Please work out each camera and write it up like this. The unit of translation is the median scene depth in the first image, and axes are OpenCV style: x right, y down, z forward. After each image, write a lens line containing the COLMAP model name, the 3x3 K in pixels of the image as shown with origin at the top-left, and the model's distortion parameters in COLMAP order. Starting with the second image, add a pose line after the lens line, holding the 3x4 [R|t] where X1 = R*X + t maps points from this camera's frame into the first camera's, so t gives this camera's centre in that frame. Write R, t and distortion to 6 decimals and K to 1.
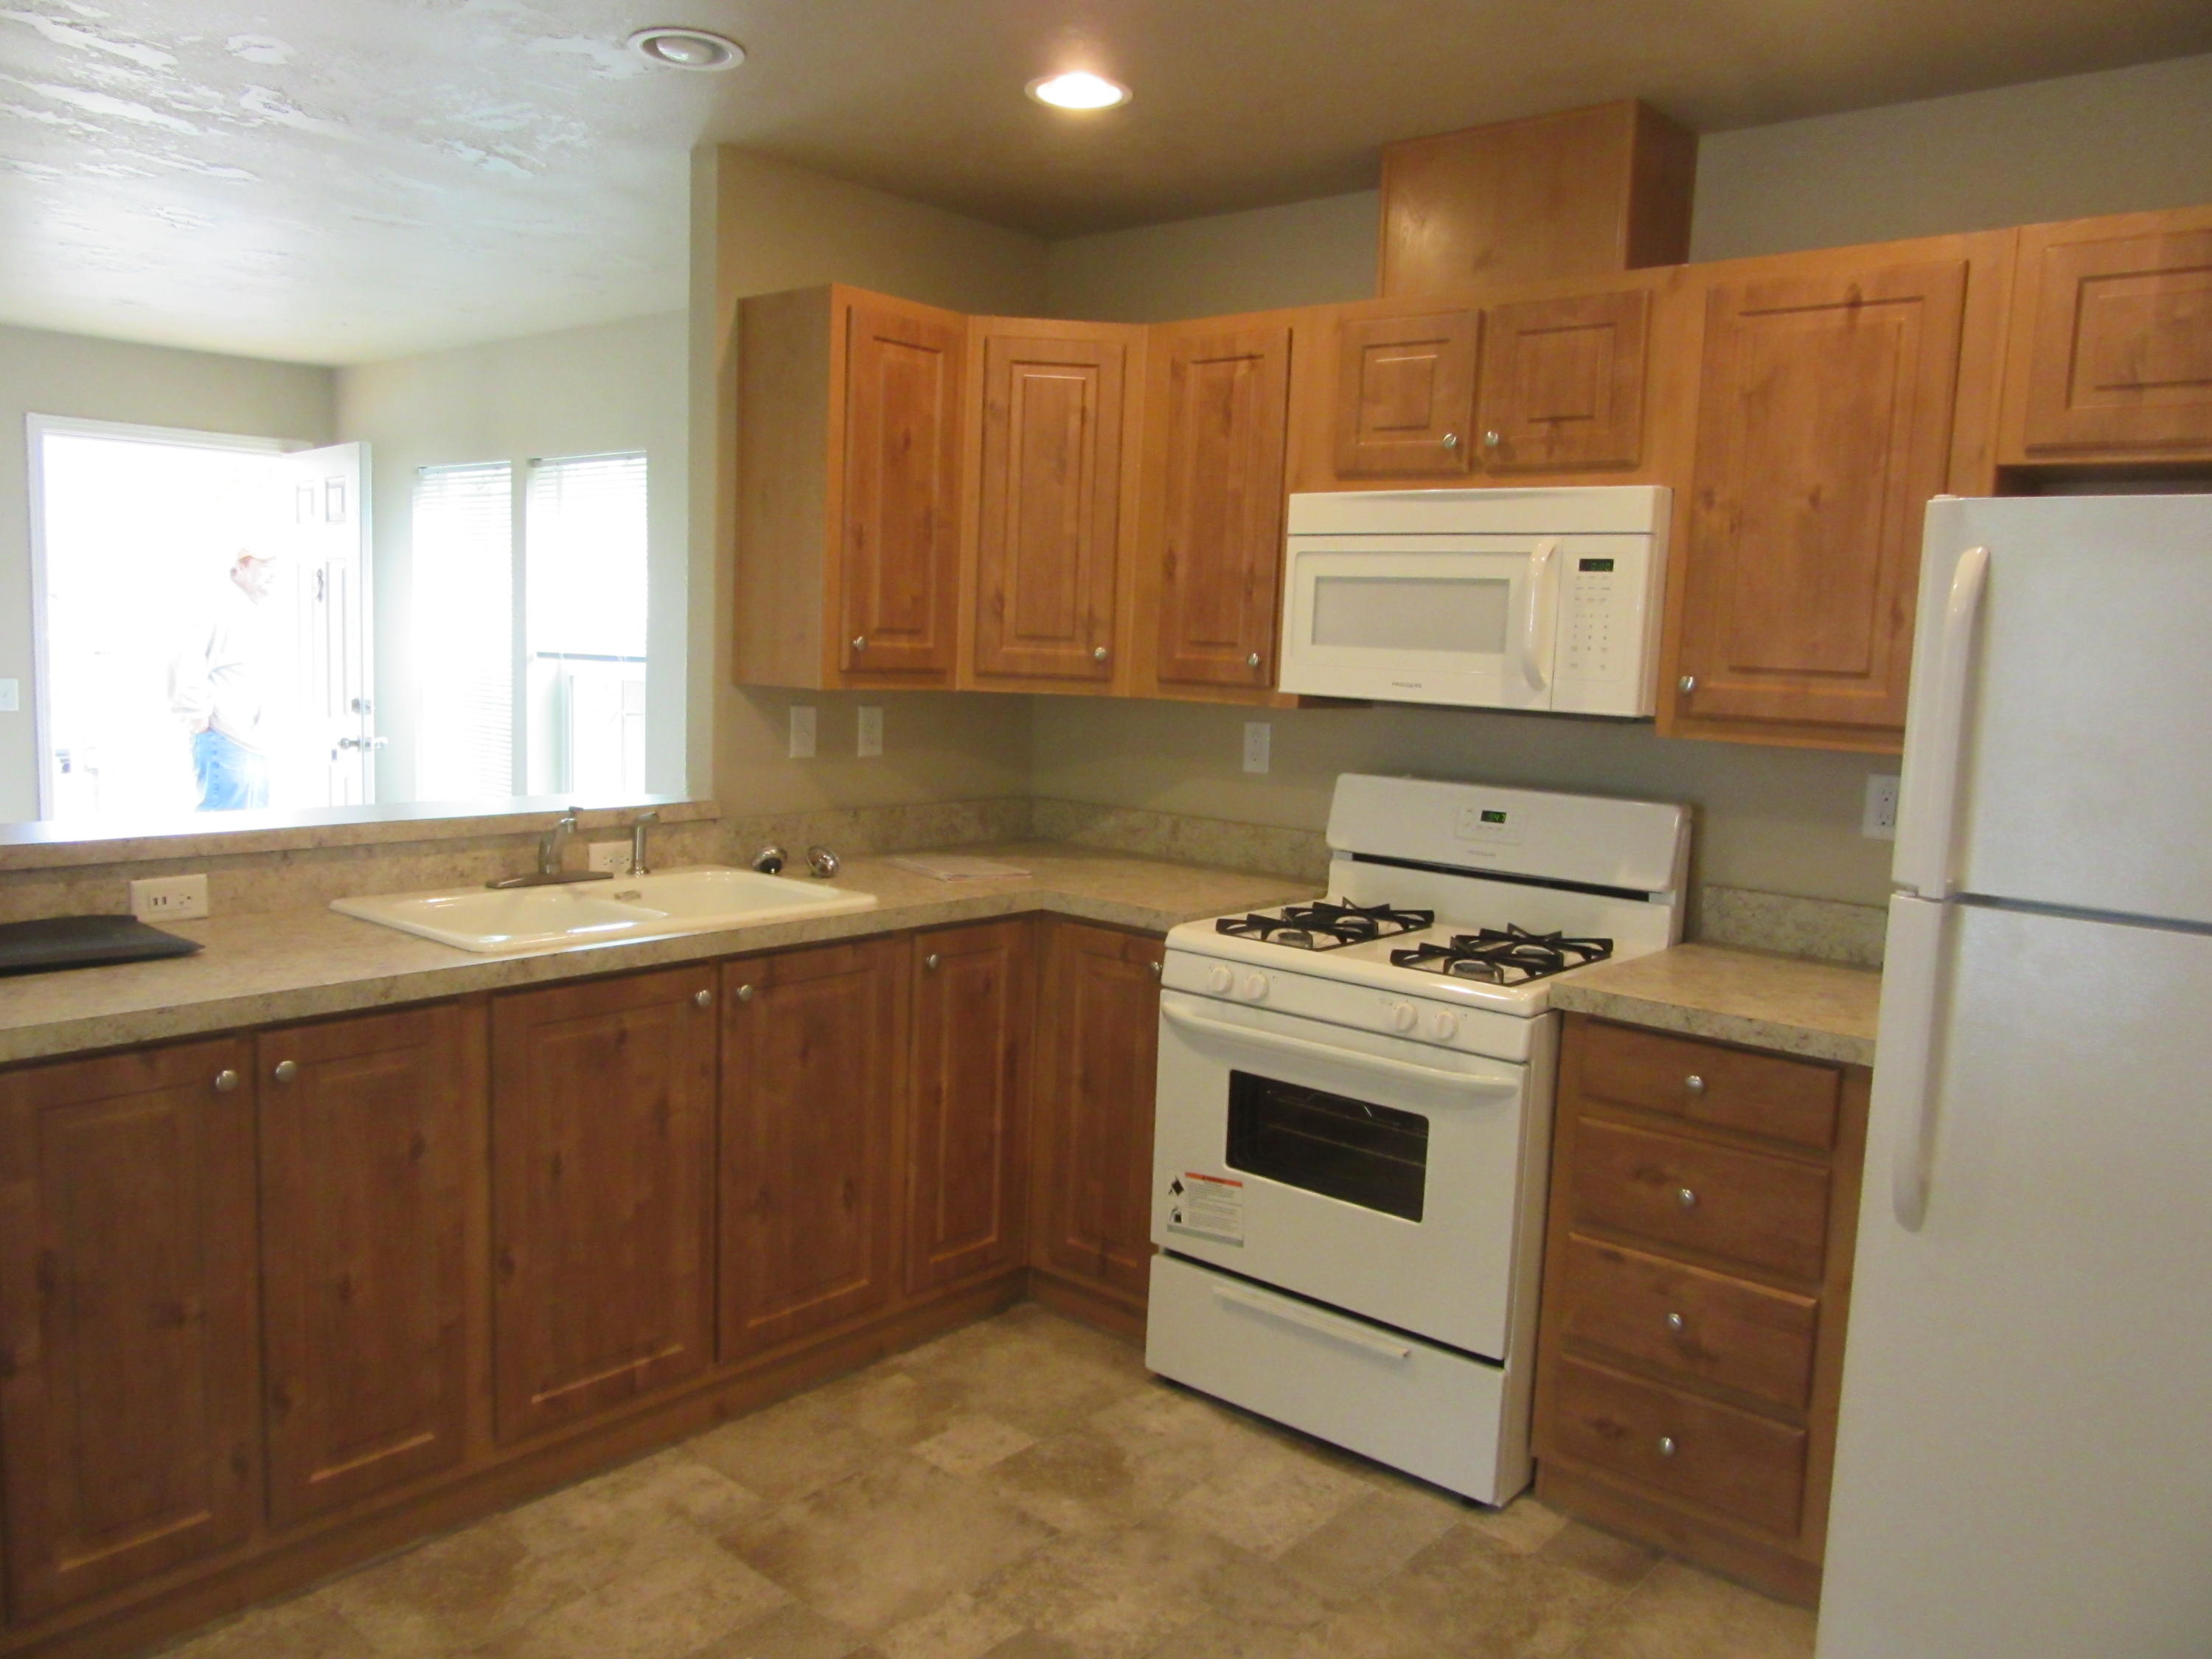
lens RADIAL K [[1656.4, 0, 1118.0], [0, 1656.4, 839.0], [0, 0, 1]] dist [-0.035700, 0.026657]
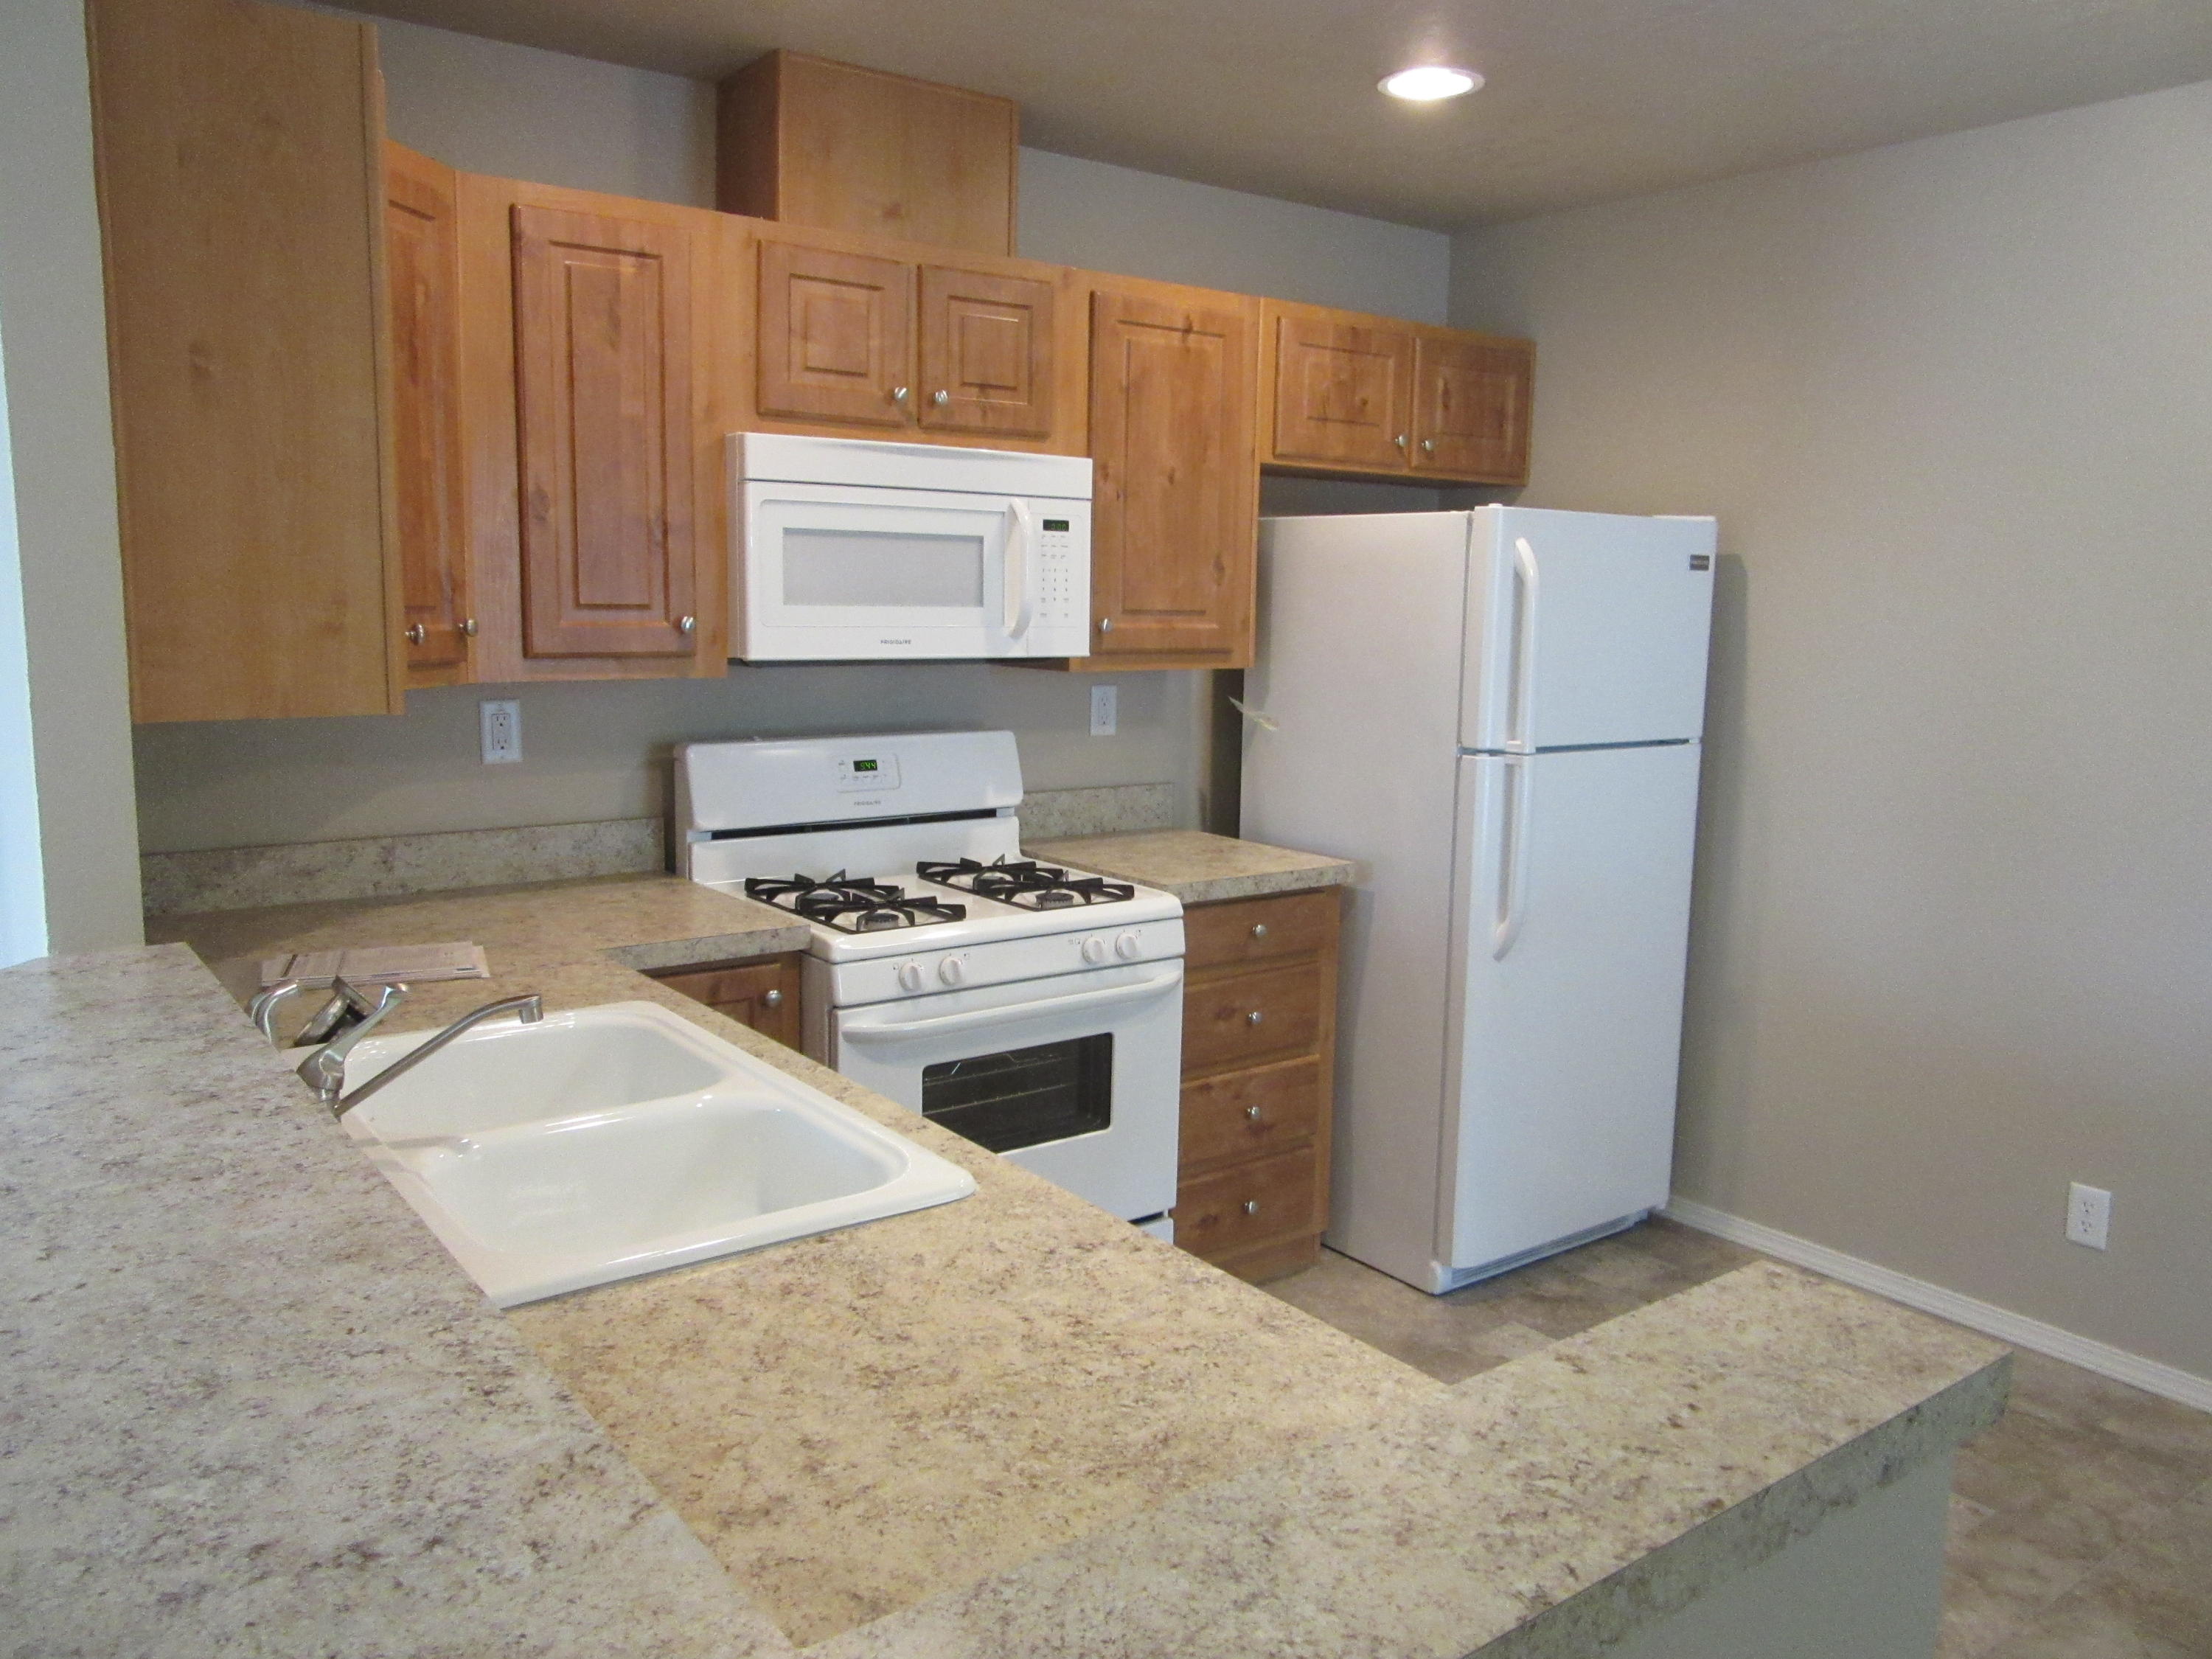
lens RADIAL K [[1656.4, 0, 1112.7], [0, 1656.4, 826.3], [0, 0, 1]] dist [-0.035700, 0.026657]
pose [[0.215216, -0.175654, 0.960639, -0.801746], [0.109932, 0.981796, 0.154894, -0.130384], [-0.970359, 0.072269, 0.230608, 0.691177]]
